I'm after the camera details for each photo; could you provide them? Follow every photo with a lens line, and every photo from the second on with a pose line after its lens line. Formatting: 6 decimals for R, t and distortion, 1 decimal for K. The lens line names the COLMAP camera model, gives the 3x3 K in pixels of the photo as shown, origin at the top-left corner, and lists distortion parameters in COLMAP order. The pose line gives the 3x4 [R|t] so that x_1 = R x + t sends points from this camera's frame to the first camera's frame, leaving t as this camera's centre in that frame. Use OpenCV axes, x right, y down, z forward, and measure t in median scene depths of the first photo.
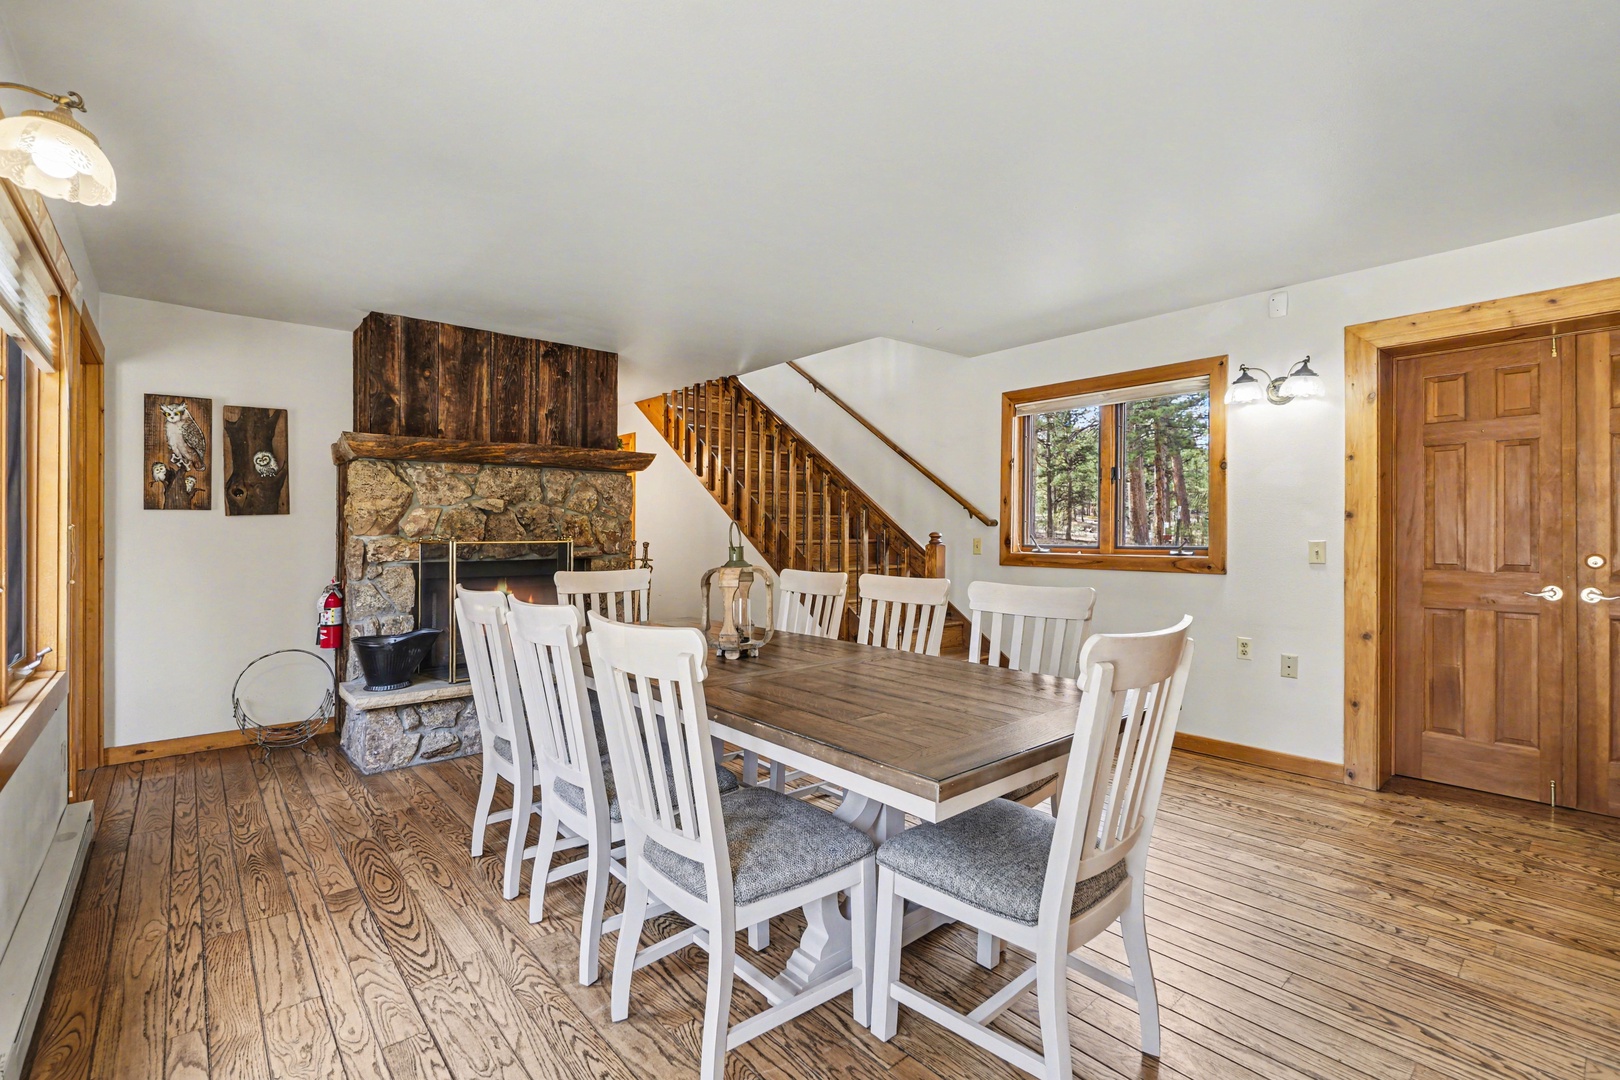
lens RADIAL K [[724.2, 0, 829.1], [0, 724.2, 518.5], [0, 0, 1]] dist [-0.006008, -0.000131]
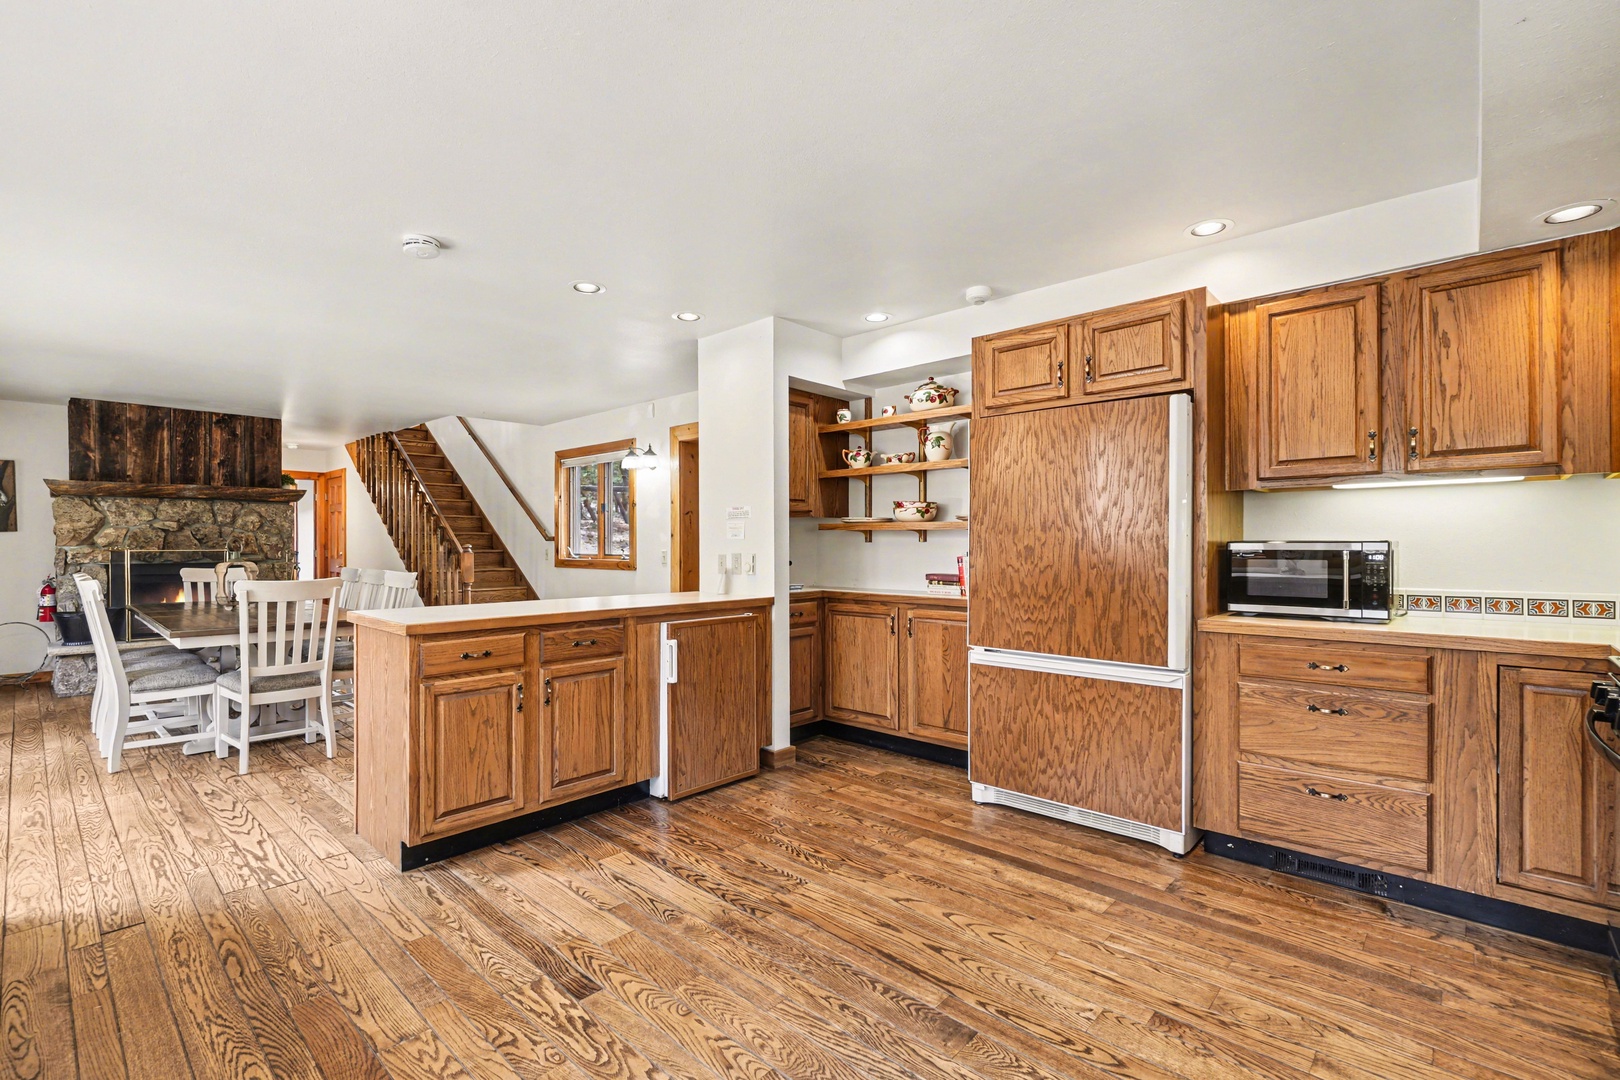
lens RADIAL K [[724.2, 0, 812.4], [0, 724.2, 539.9], [0, 0, 1]] dist [-0.006008, -0.000131]
pose [[0.994731, 0.003789, 0.102447, 0.704764], [-0.004907, 0.999931, 0.010659, -0.012109], [-0.102400, -0.011106, 0.994681, -0.615469]]
